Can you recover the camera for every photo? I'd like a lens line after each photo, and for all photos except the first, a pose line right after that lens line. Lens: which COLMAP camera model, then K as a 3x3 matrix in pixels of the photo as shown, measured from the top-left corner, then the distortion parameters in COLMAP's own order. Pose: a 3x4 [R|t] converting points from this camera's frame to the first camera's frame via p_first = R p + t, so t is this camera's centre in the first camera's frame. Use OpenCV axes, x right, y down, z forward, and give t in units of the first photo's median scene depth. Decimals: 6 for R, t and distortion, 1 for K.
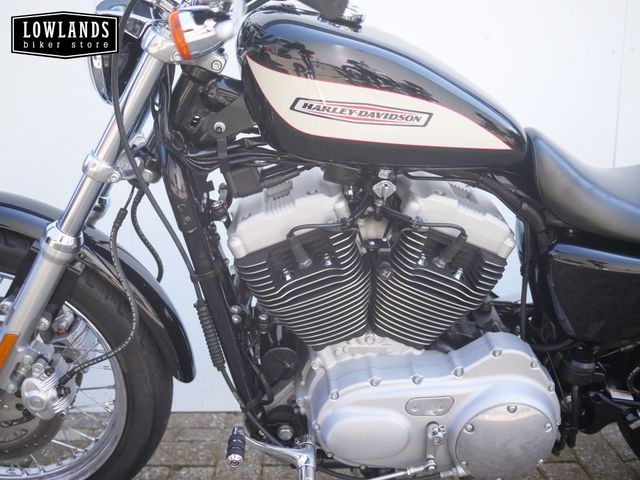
lens RADIAL K [[731.0, 0, 320.0], [0, 731.0, 240.0], [0, 0, 1]] dist [-0.000276, -0.014598]
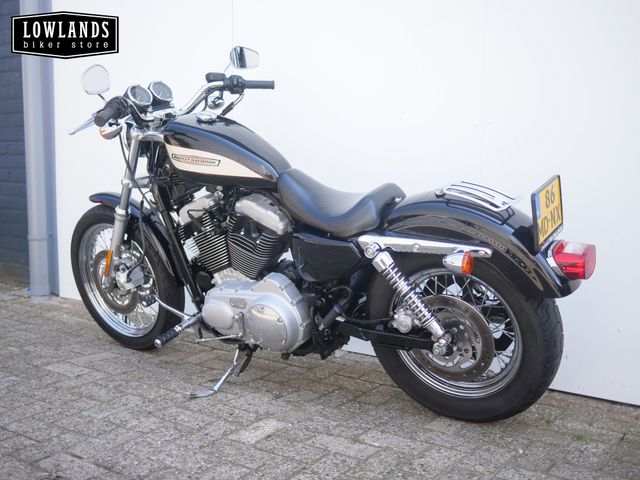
lens RADIAL K [[731.0, 0, 320.0], [0, 731.0, 240.0], [0, 0, 1]] dist [-0.000276, -0.014598]
pose [[0.791218, 0.066454, -0.607912, 1.581083], [-0.121930, 0.991261, -0.050336, 0.129370], [0.599255, 0.113950, 0.792407, -0.508118]]
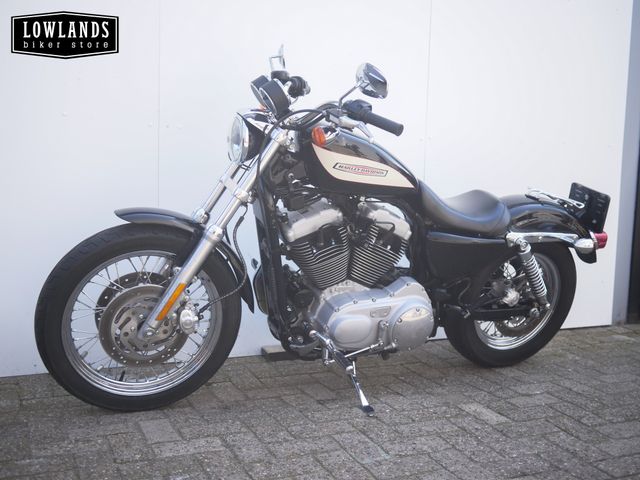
lens RADIAL K [[731.0, 0, 320.0], [0, 731.0, 240.0], [0, 0, 1]] dist [-0.000276, -0.014598]
pose [[0.927691, -0.021925, 0.372705, -0.779265], [0.052966, 0.995906, -0.073252, 0.169361], [-0.369573, 0.087696, 0.925054, -0.865672]]
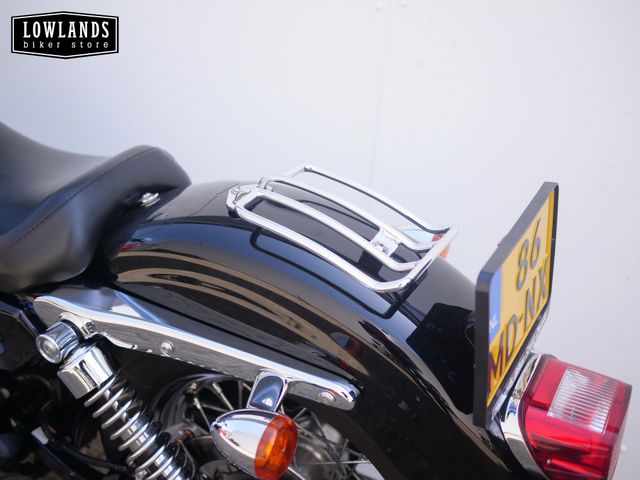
lens RADIAL K [[731.0, 0, 320.0], [0, 731.0, 240.0], [0, 0, 1]] dist [-0.000276, -0.014598]
pose [[0.835287, 0.201170, -0.511690, 1.144618], [-0.164178, 0.979460, 0.117067, -0.158830], [0.524730, -0.013776, 0.851157, 0.508616]]
